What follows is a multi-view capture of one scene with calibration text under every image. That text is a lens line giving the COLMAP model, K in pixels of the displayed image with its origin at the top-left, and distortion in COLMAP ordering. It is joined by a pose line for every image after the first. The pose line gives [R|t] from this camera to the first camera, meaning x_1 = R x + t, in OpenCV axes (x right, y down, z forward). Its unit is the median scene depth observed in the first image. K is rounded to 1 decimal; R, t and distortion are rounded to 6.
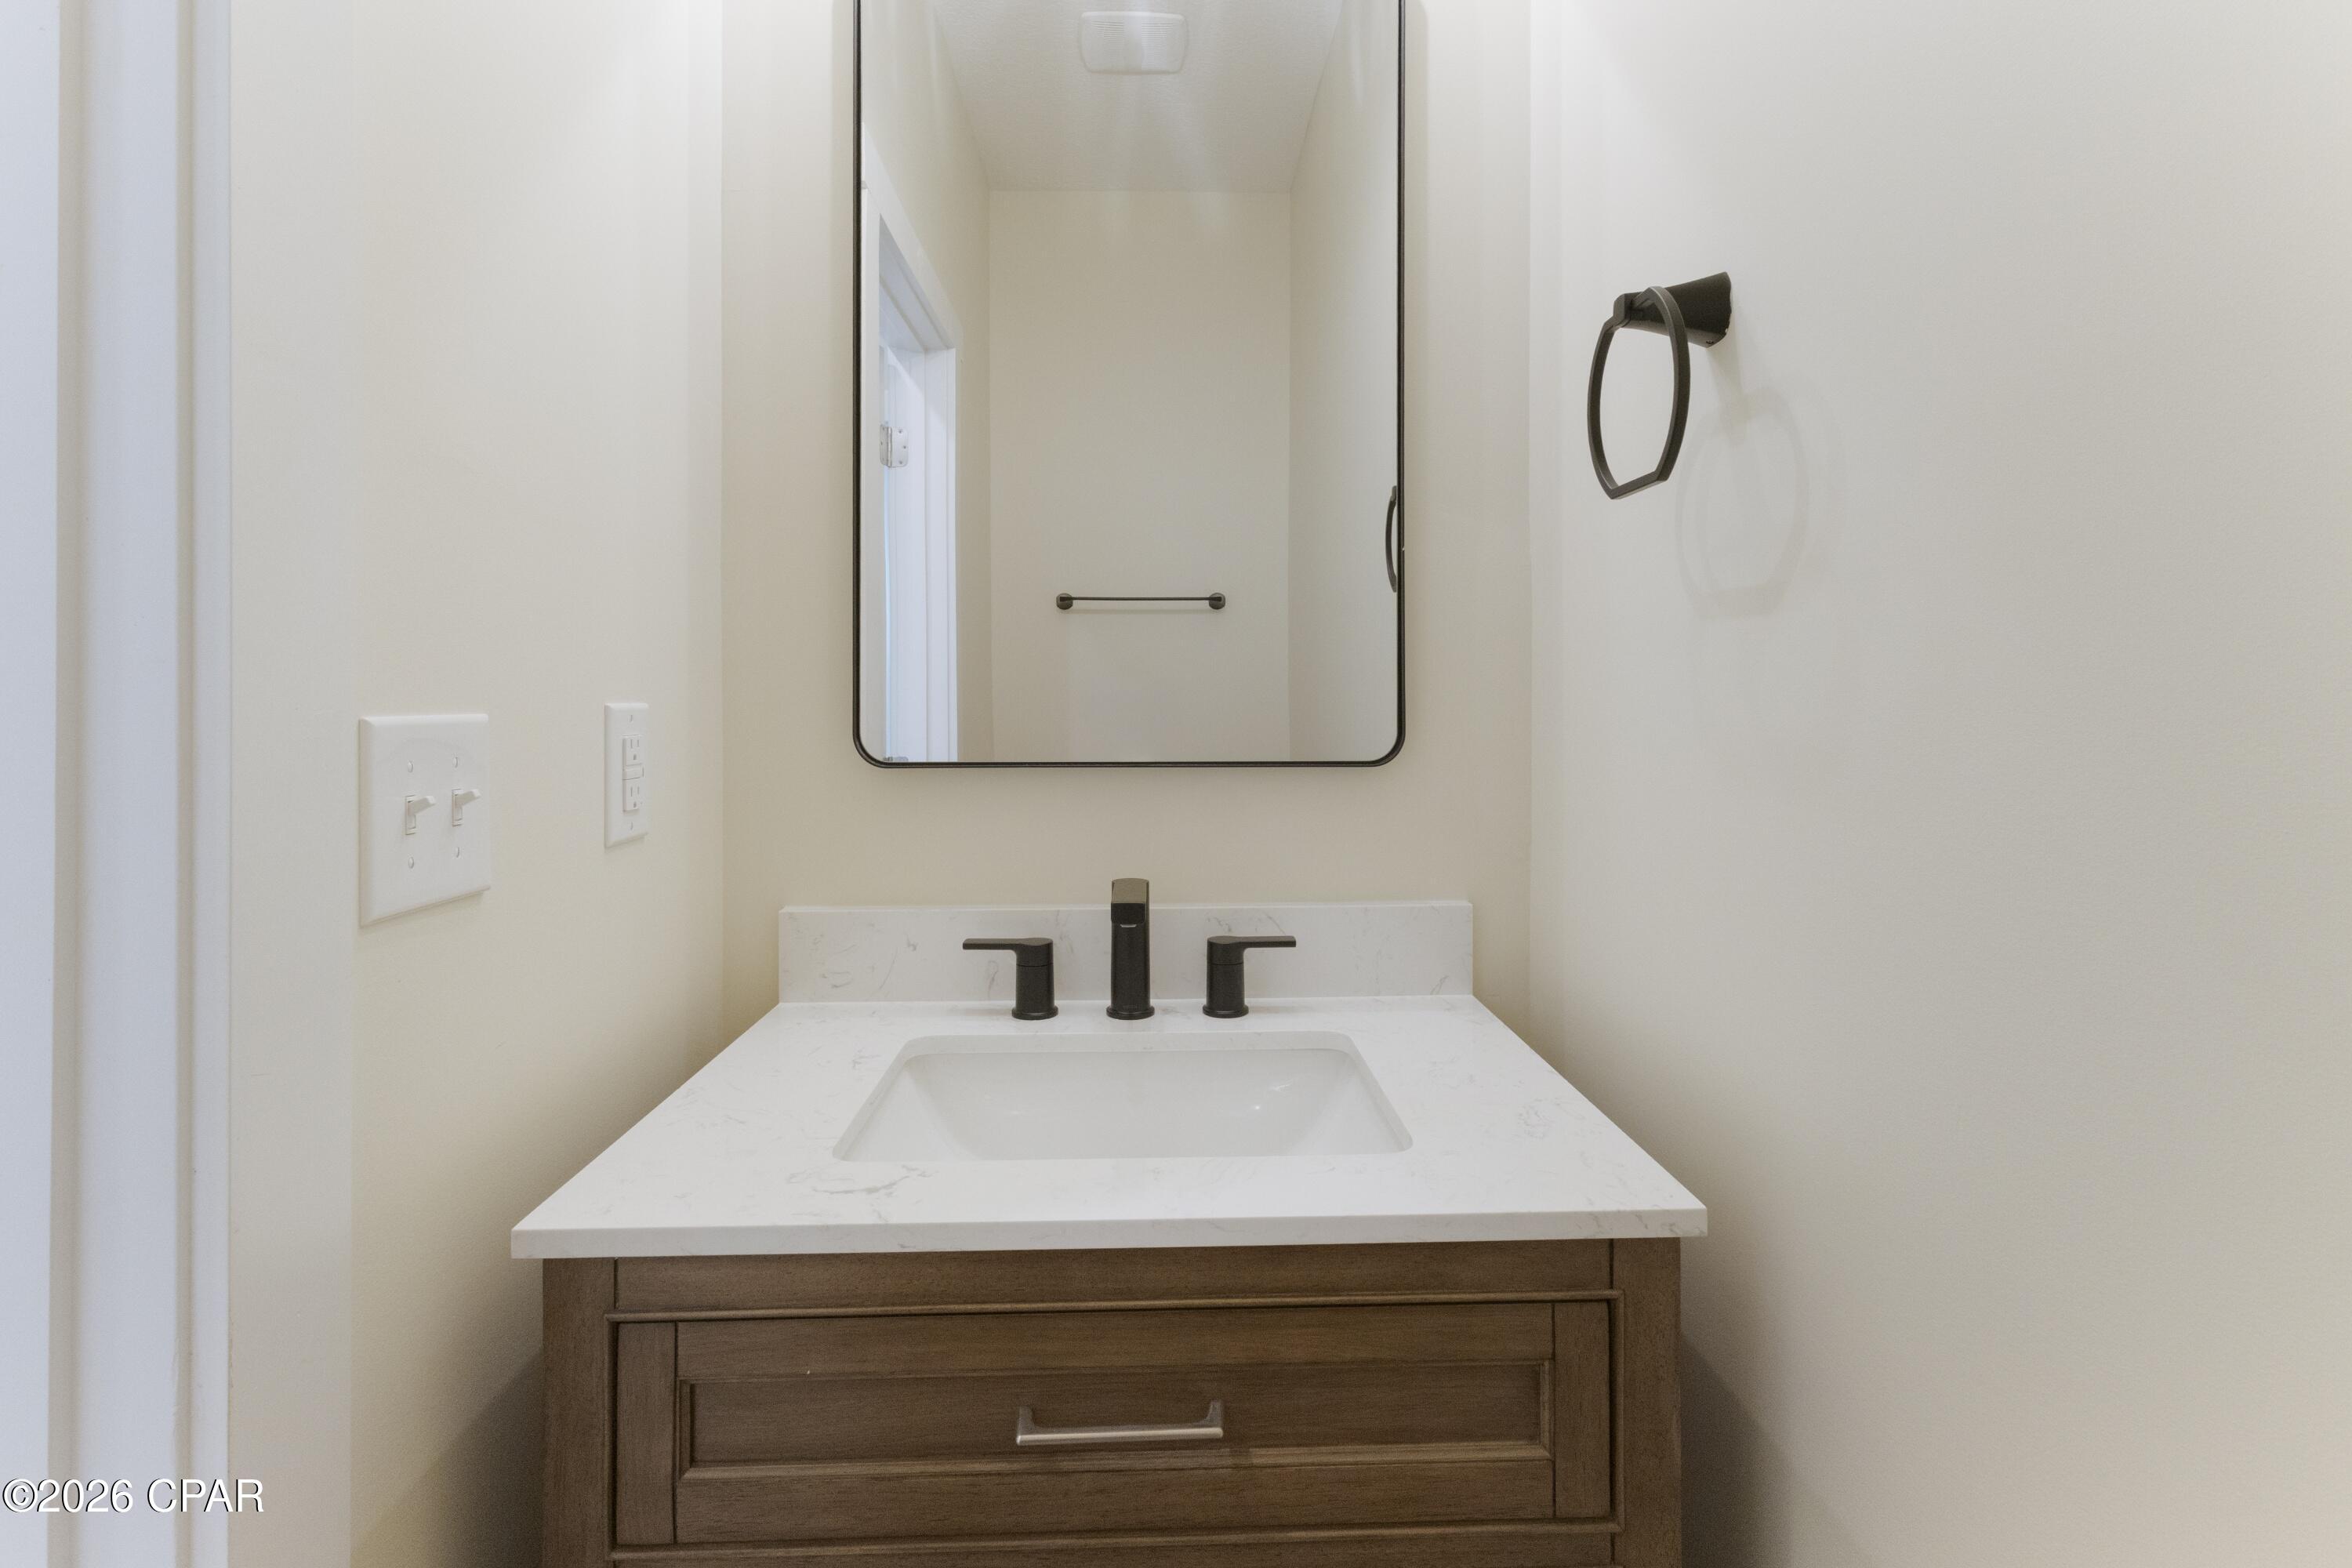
lens RADIAL K [[1110.7, 0, 1170.6], [0, 1110.7, 737.8], [0, 0, 1]] dist [-0.003386, -0.000089]
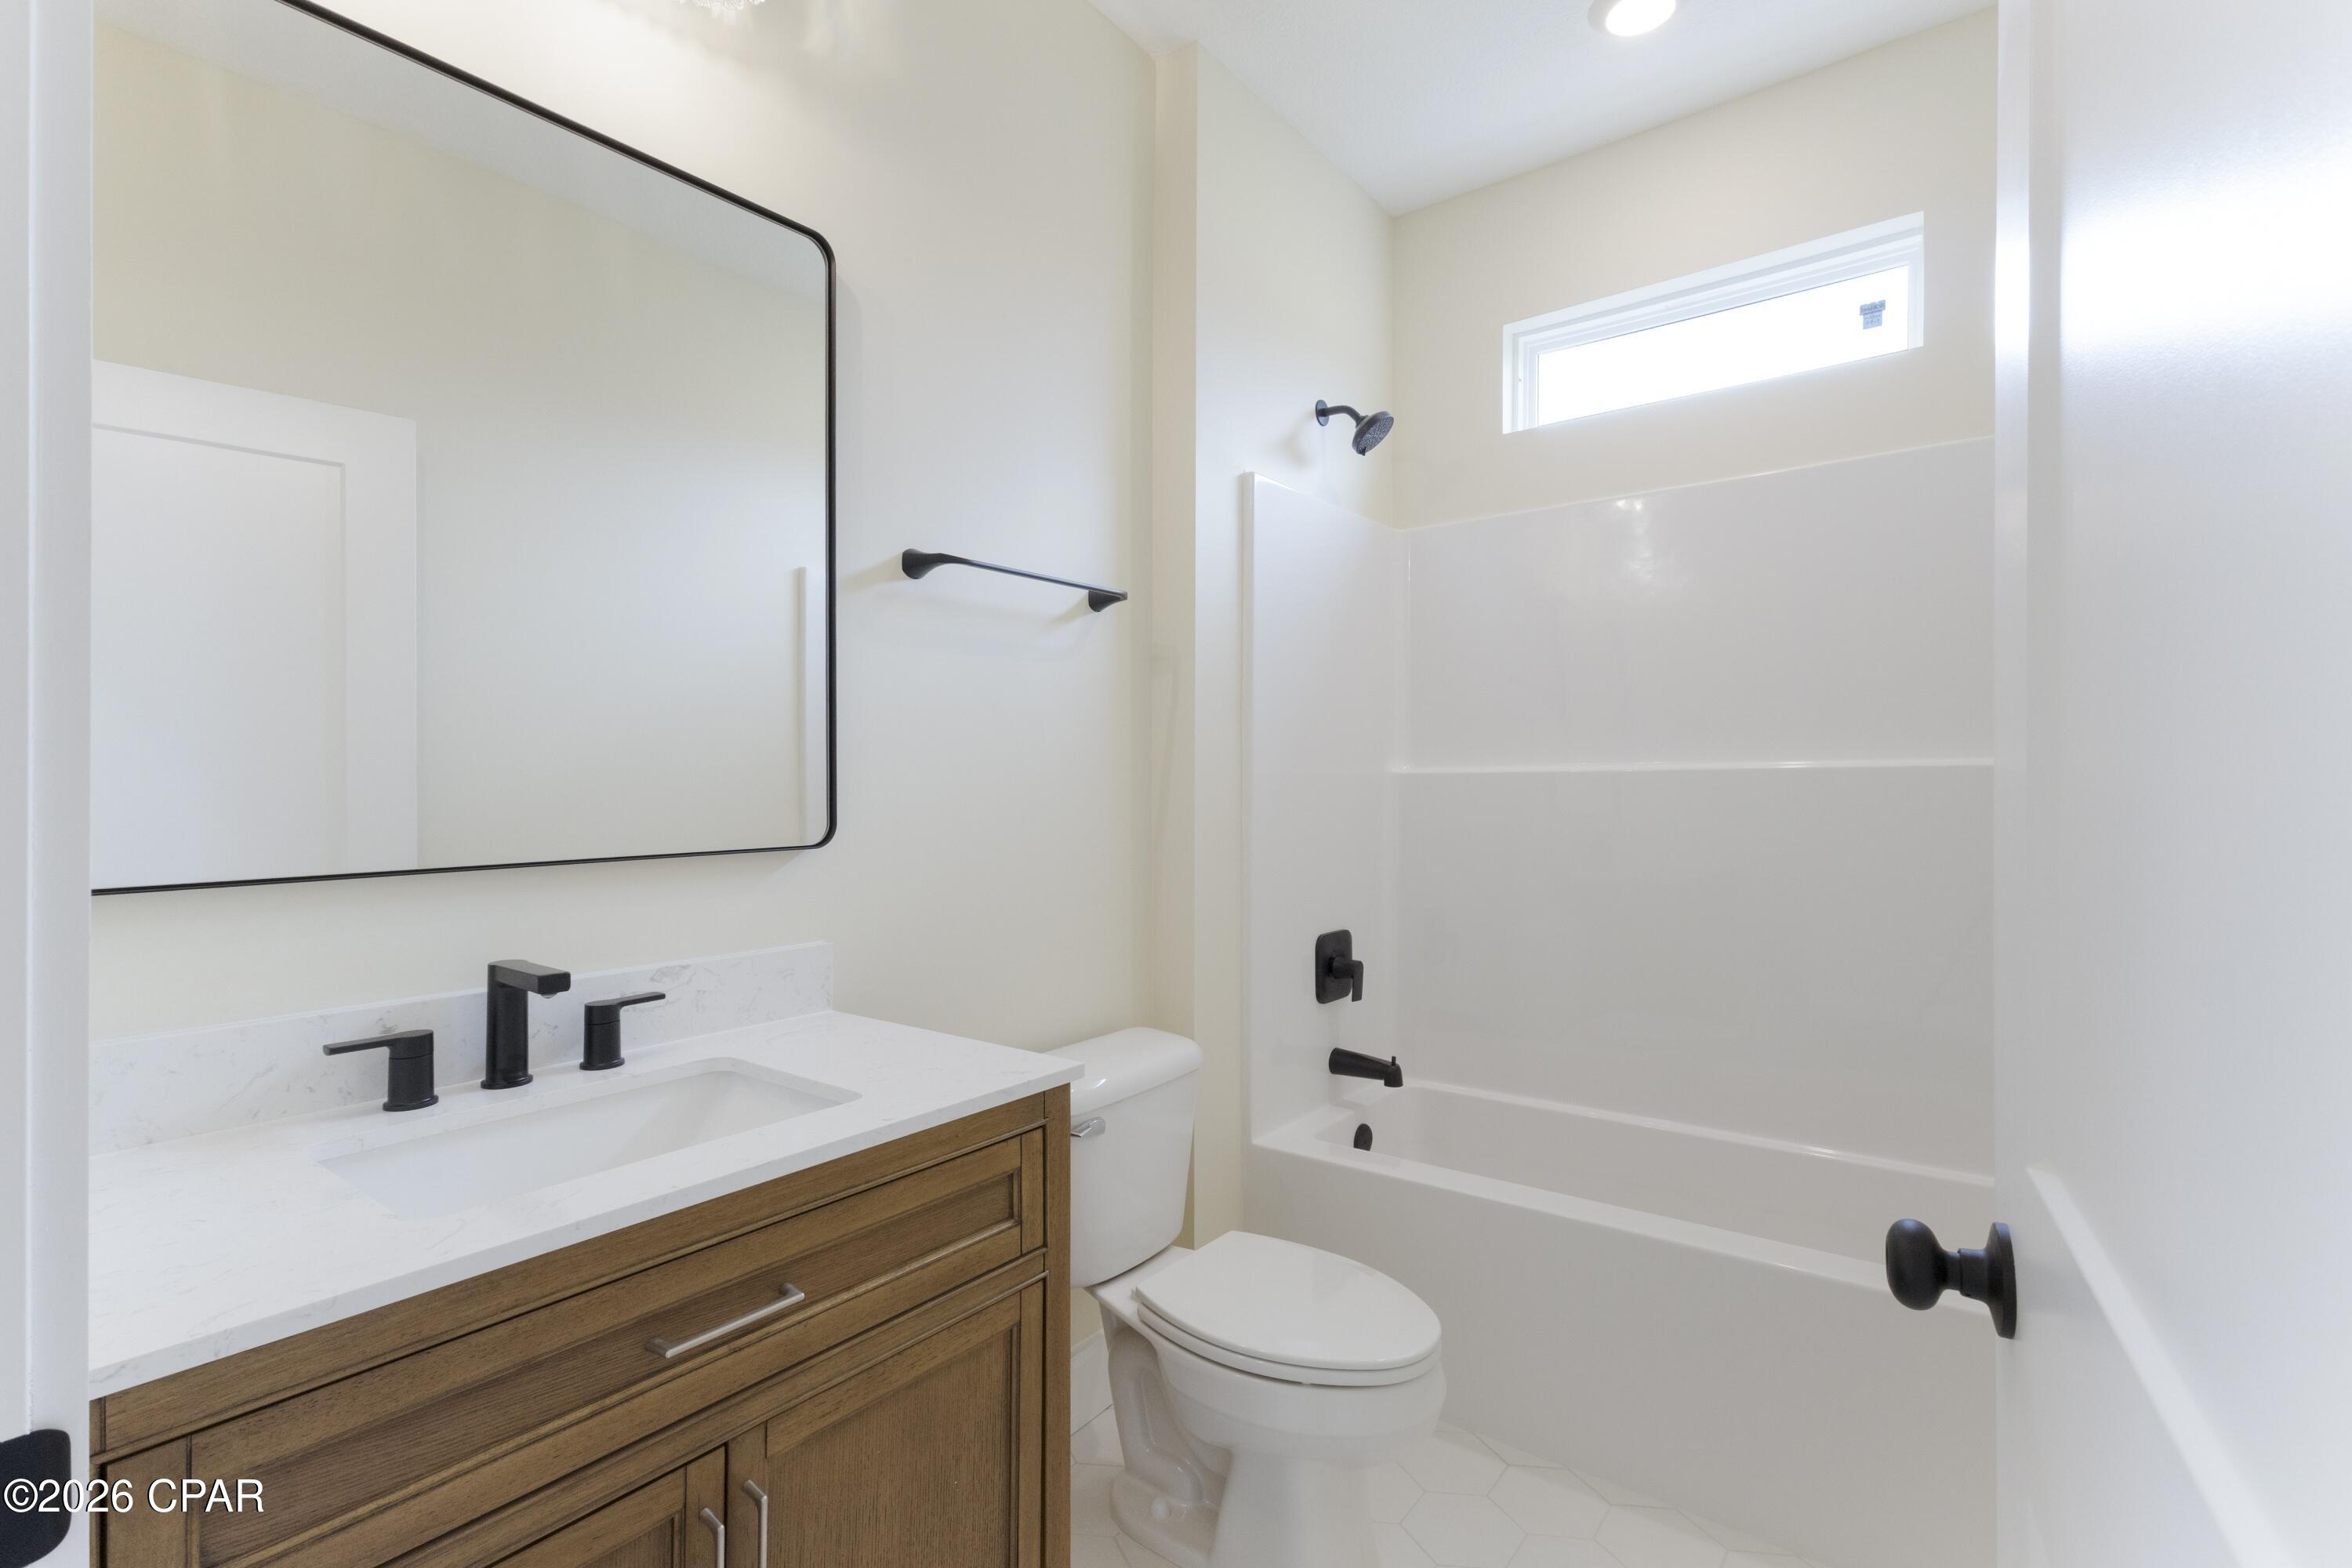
lens RADIAL K [[1110.7, 0, 1163.9], [0, 1110.7, 786.7], [0, 0, 1]] dist [-0.003386, -0.000089]
pose [[0.632128, -0.003860, 0.774854, -0.478758], [0.009320, 0.999953, -0.002622, -0.035689], [-0.774808, 0.008879, 0.632135, -0.188817]]
